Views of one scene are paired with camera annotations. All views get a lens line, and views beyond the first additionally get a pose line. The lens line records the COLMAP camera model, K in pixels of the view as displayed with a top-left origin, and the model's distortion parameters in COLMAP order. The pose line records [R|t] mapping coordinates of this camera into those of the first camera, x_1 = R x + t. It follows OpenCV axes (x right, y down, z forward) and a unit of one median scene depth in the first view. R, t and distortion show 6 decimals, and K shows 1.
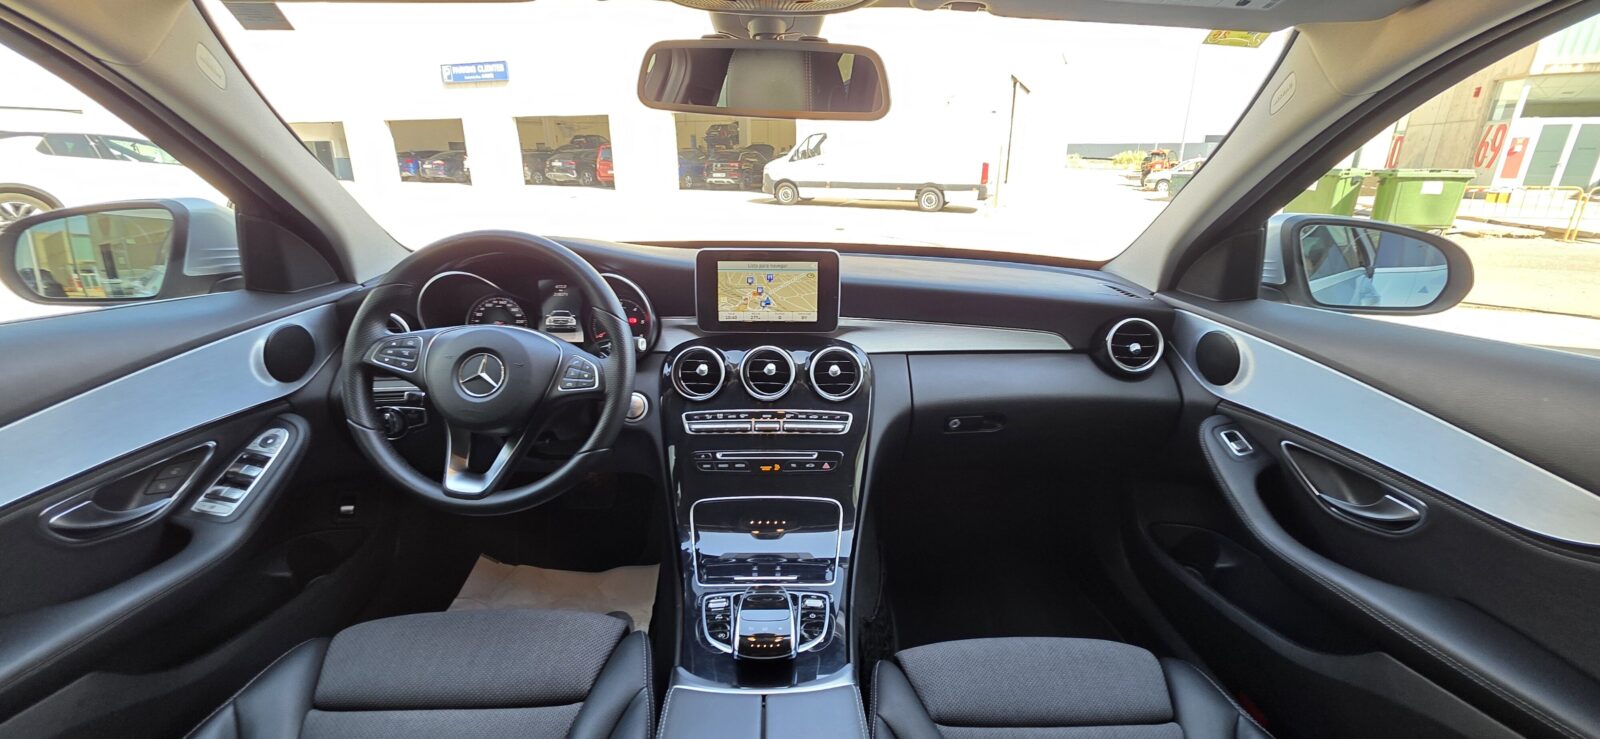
lens RADIAL K [[642.4, 0, 800.1], [0, 642.4, 369.1], [0, 0, 1]] dist [0.003014, -0.000719]
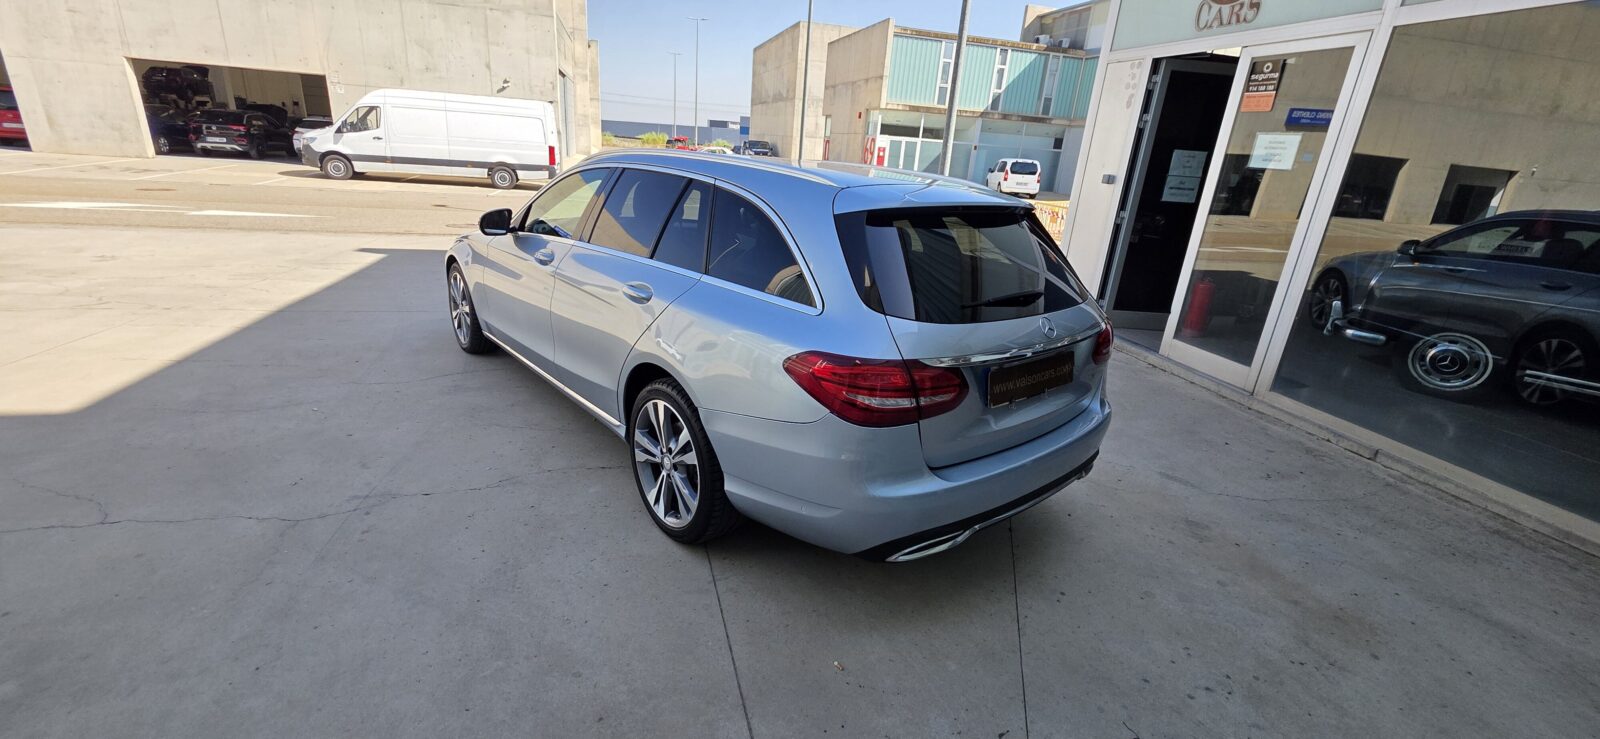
lens RADIAL K [[642.4, 0, 791.4], [0, 642.4, 364.5], [0, 0, 1]] dist [0.003014, -0.000719]
pose [[0.791524, -0.149596, 0.592546, -0.093727], [0.130166, 0.988597, 0.075709, 0.027392], [-0.597115, 0.017204, 0.801971, -0.144134]]
